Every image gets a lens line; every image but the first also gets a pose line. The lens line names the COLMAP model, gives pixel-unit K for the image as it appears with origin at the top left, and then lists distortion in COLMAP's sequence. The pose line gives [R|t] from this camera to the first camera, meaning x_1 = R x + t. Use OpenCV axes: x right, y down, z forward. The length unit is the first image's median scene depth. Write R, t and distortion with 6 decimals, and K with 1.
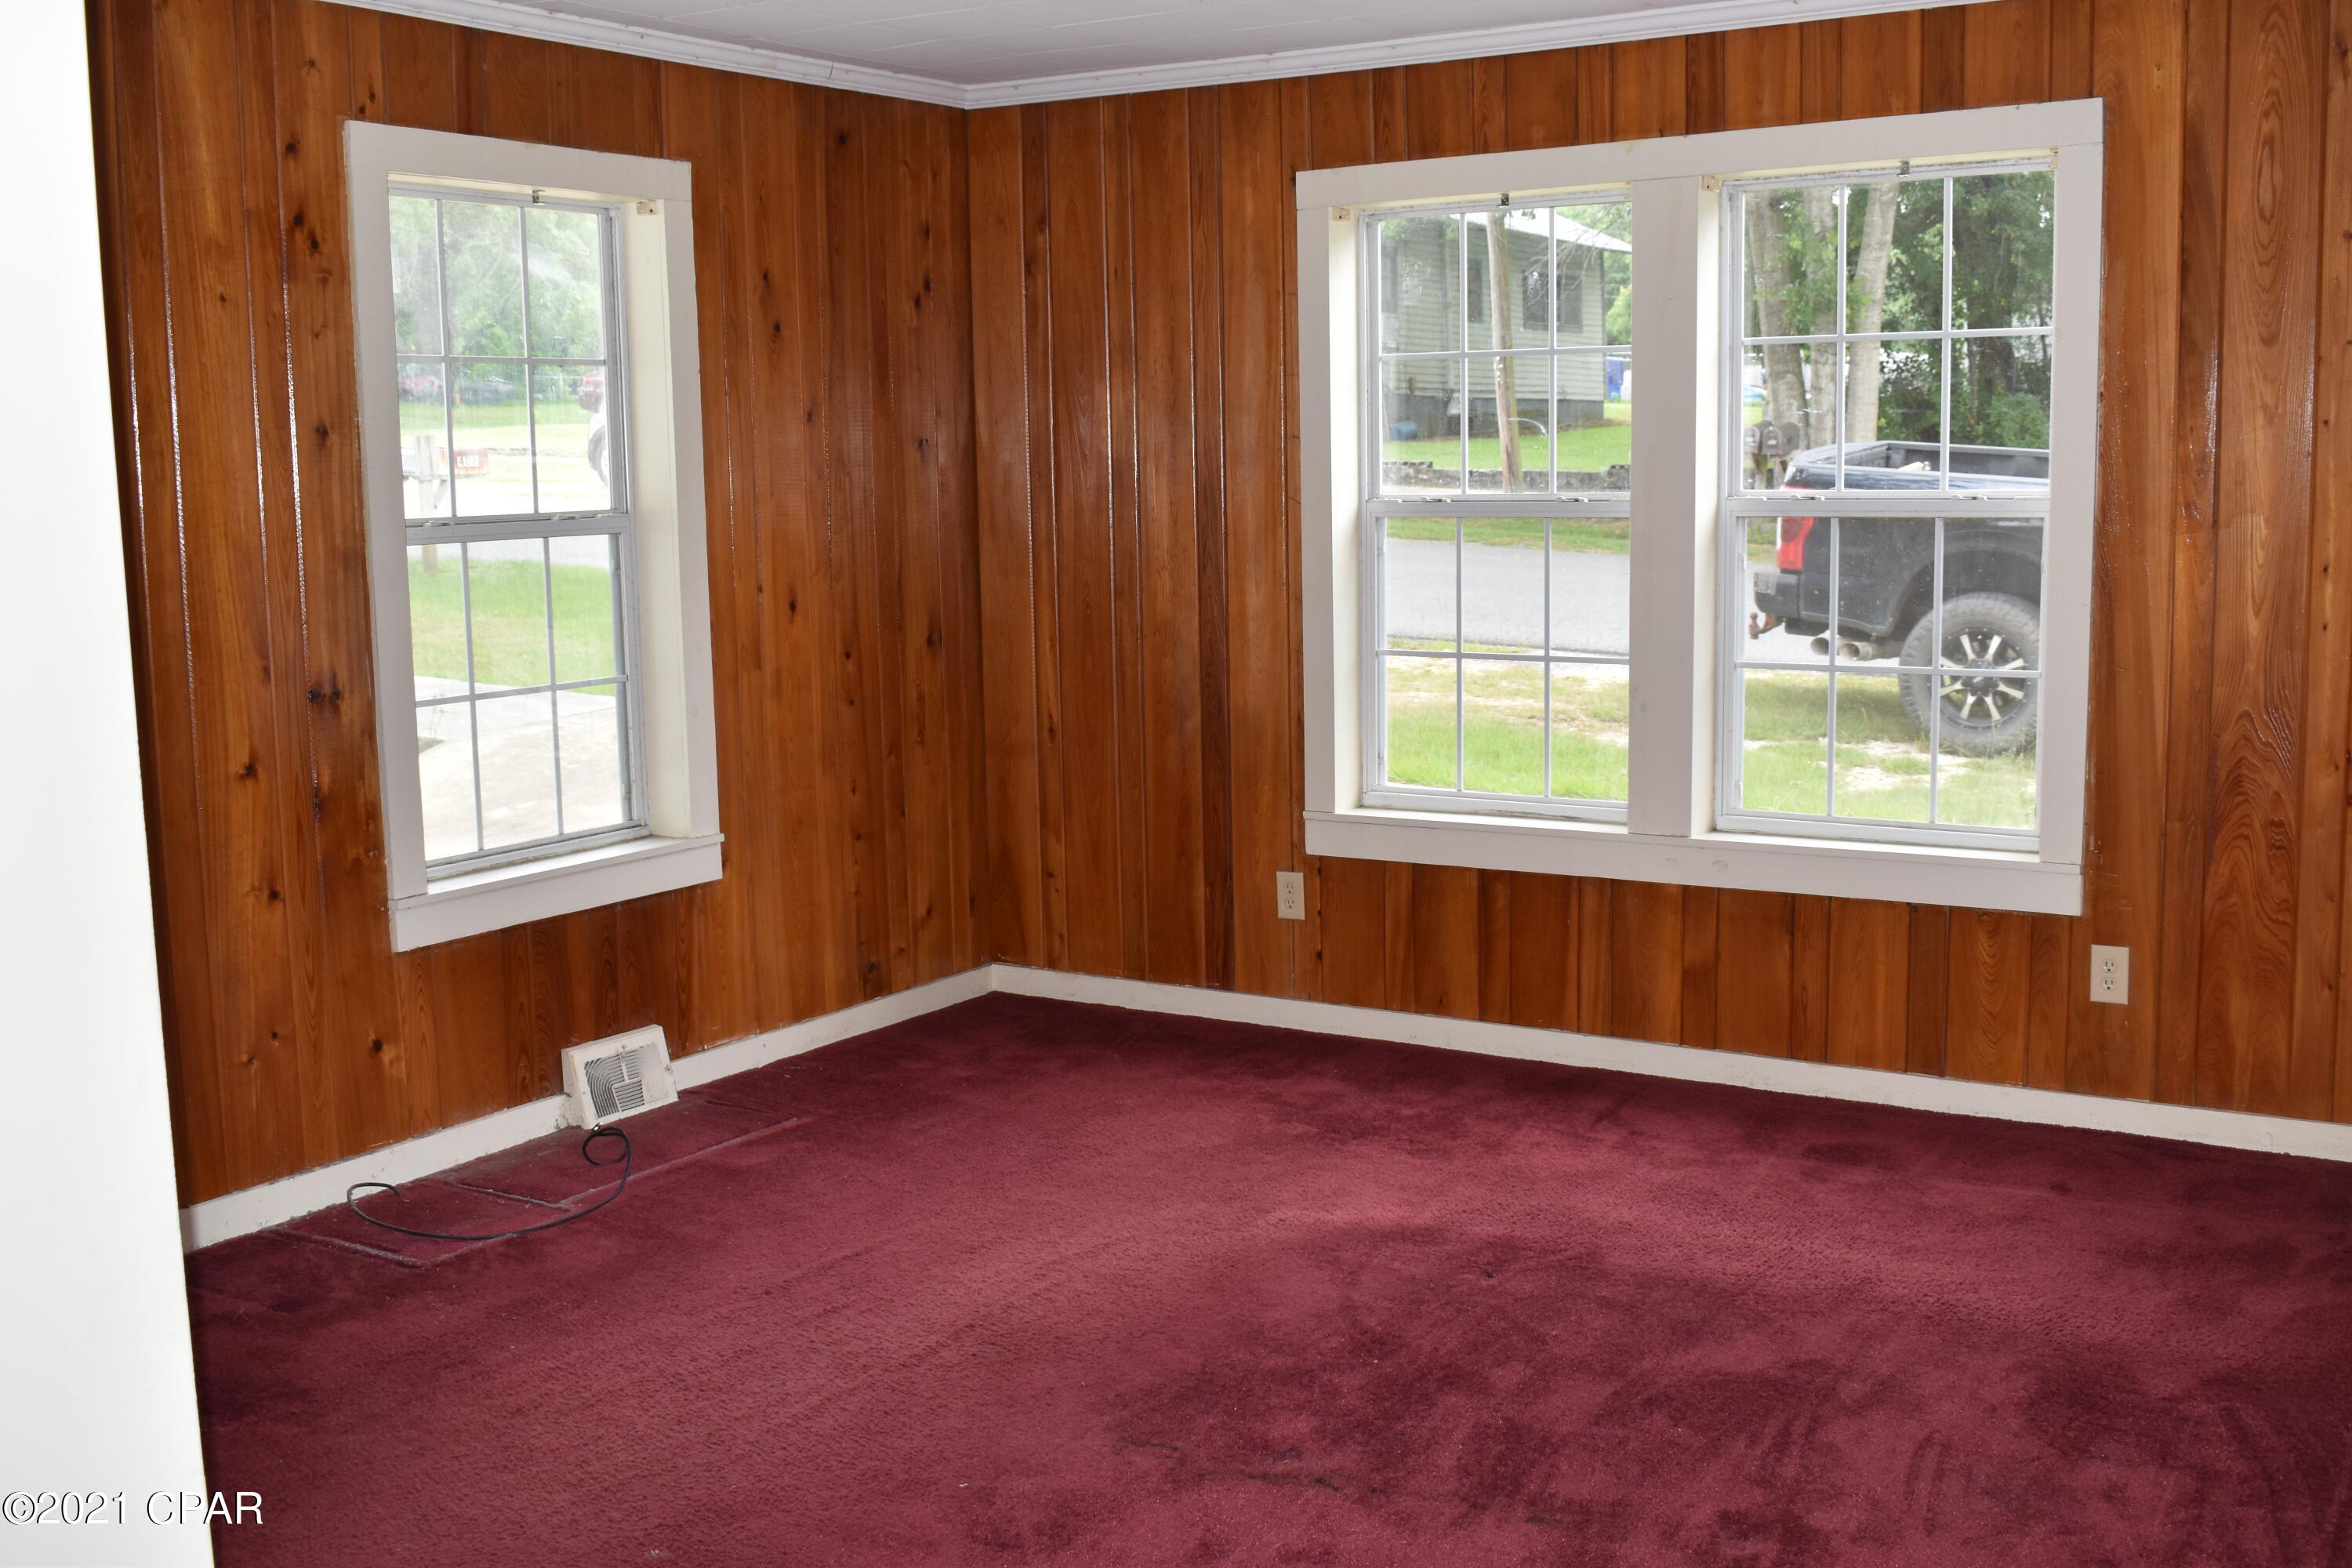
lens RADIAL K [[2394.5, 0, 1191.9], [0, 2394.5, 776.3], [0, 0, 1]] dist [-0.077747, 0.019556]
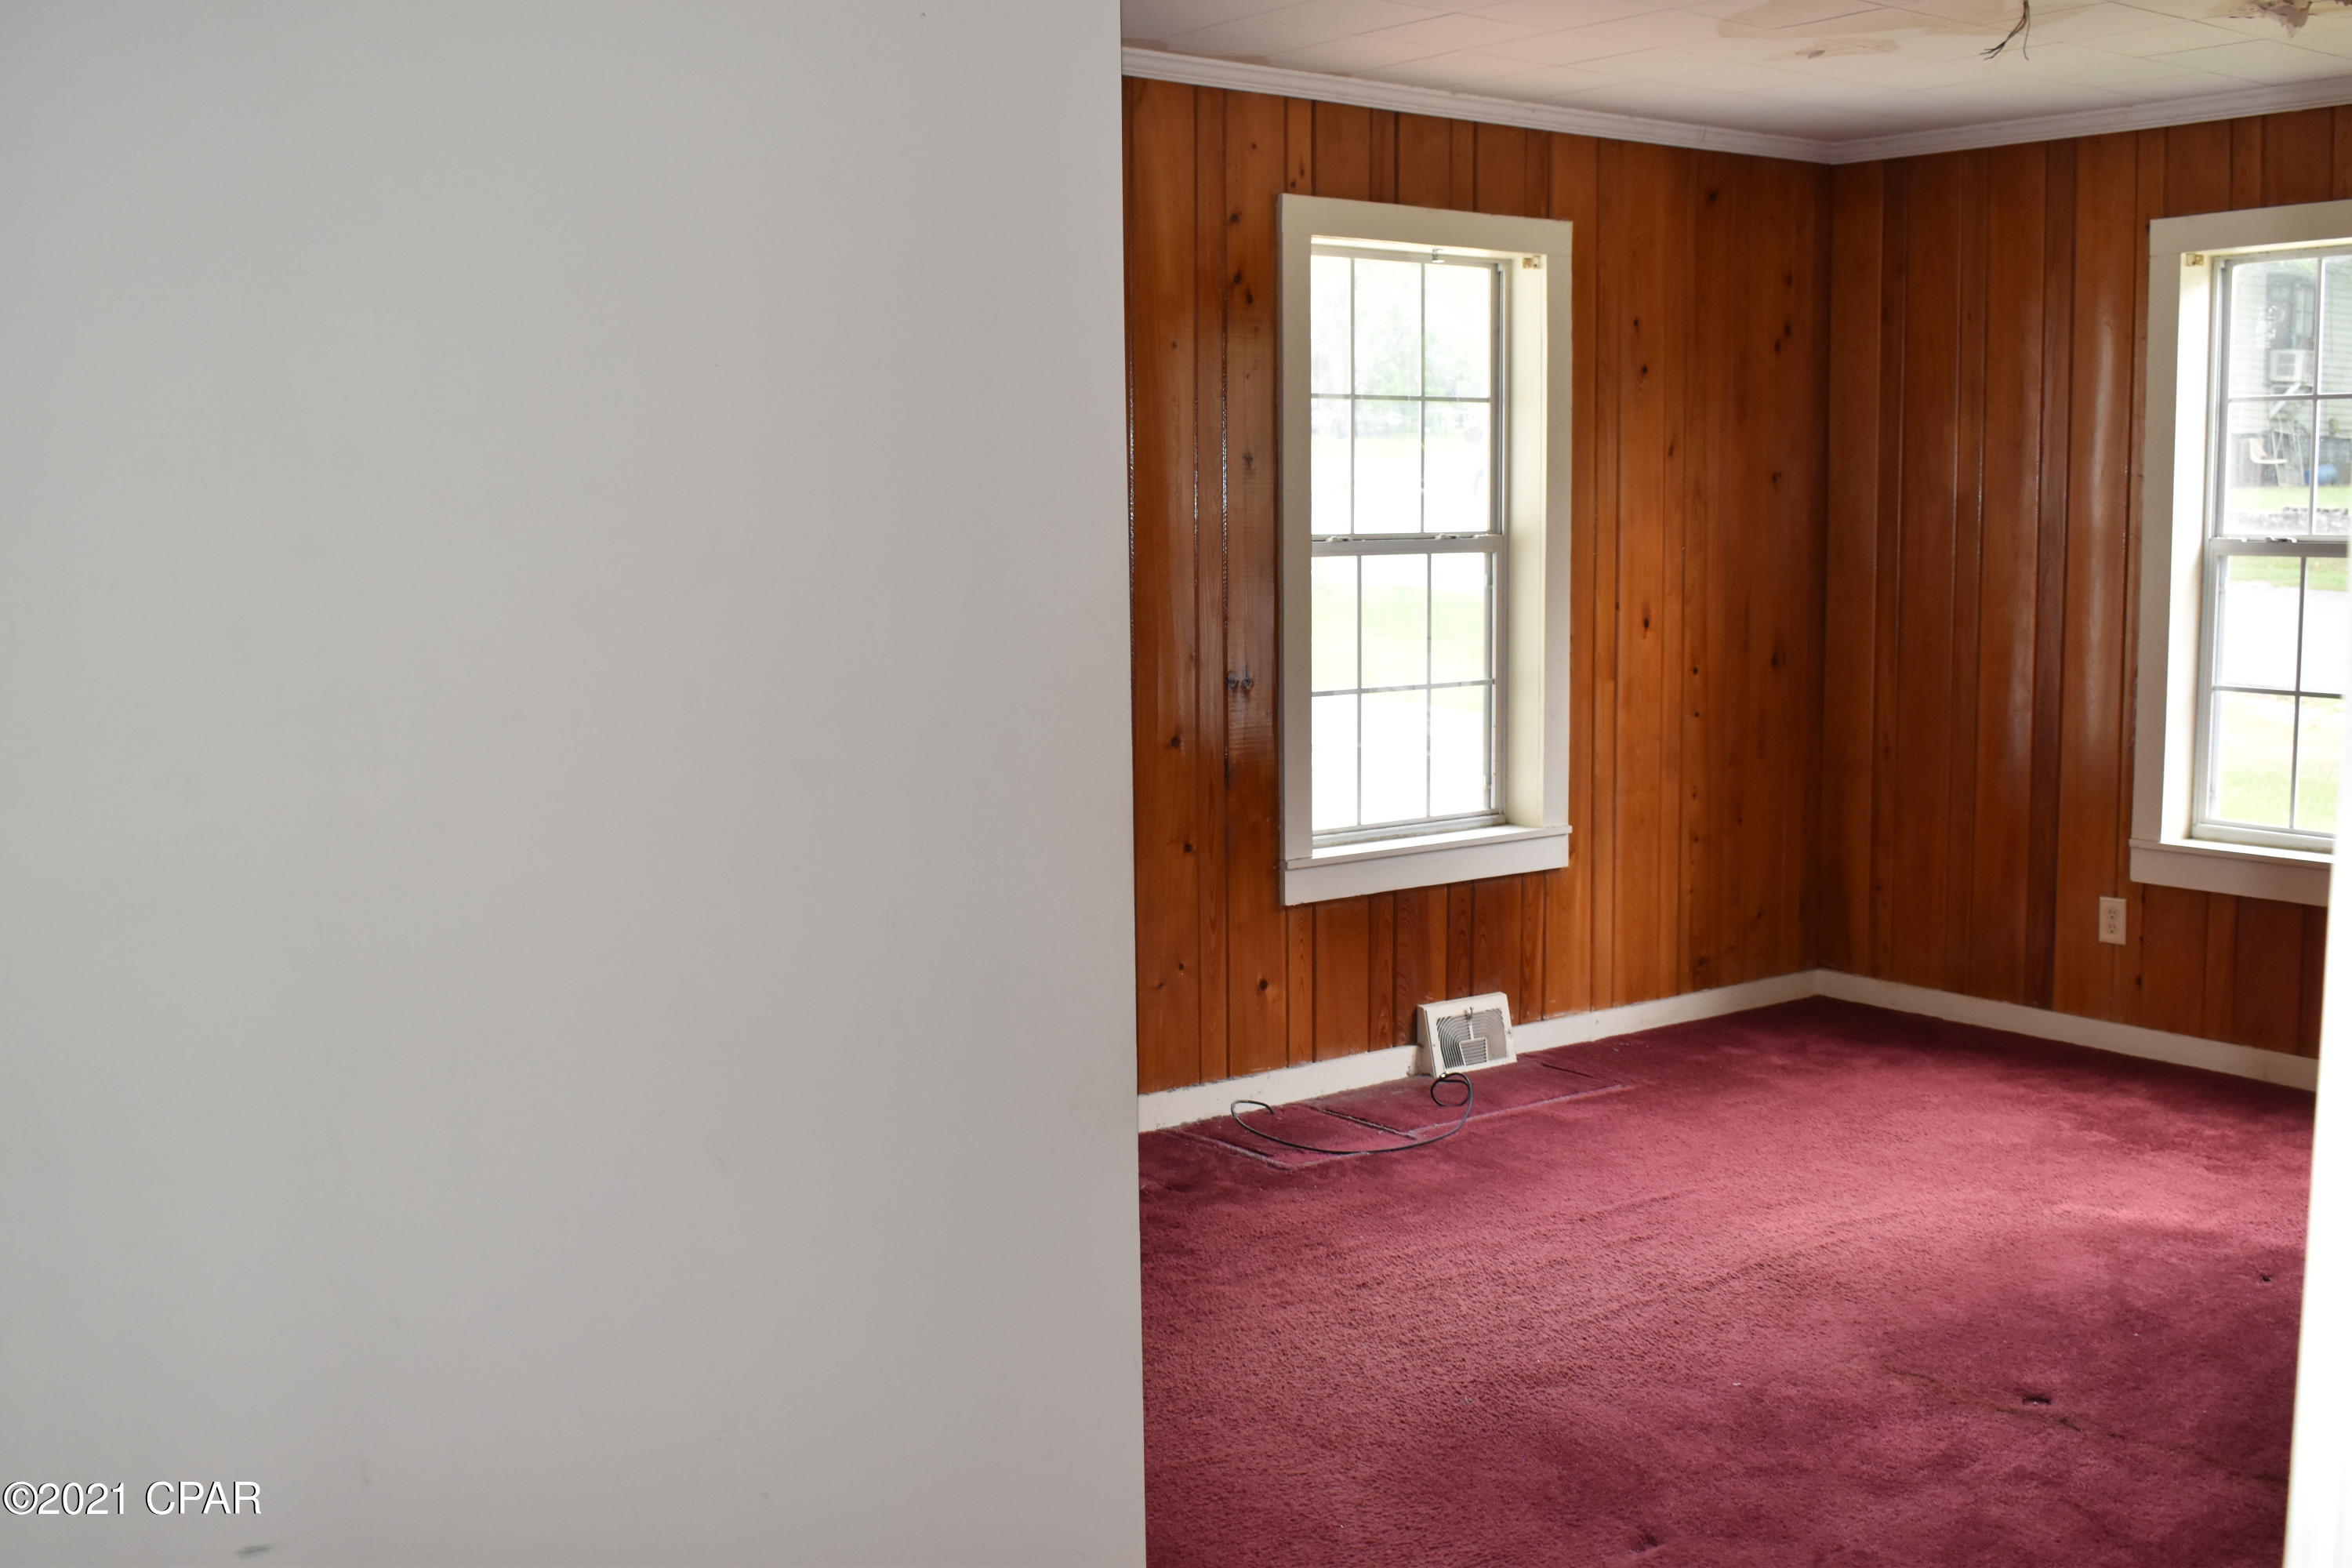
lens RADIAL K [[2394.5, 0, 1191.9], [0, 2394.5, 776.3], [0, 0, 1]] dist [-0.077747, 0.019556]
pose [[0.935312, 0.052162, -0.349959, 0.028519], [-0.057260, 0.998350, -0.004230, 0.017769], [0.349161, 0.023995, 0.936755, -0.111249]]
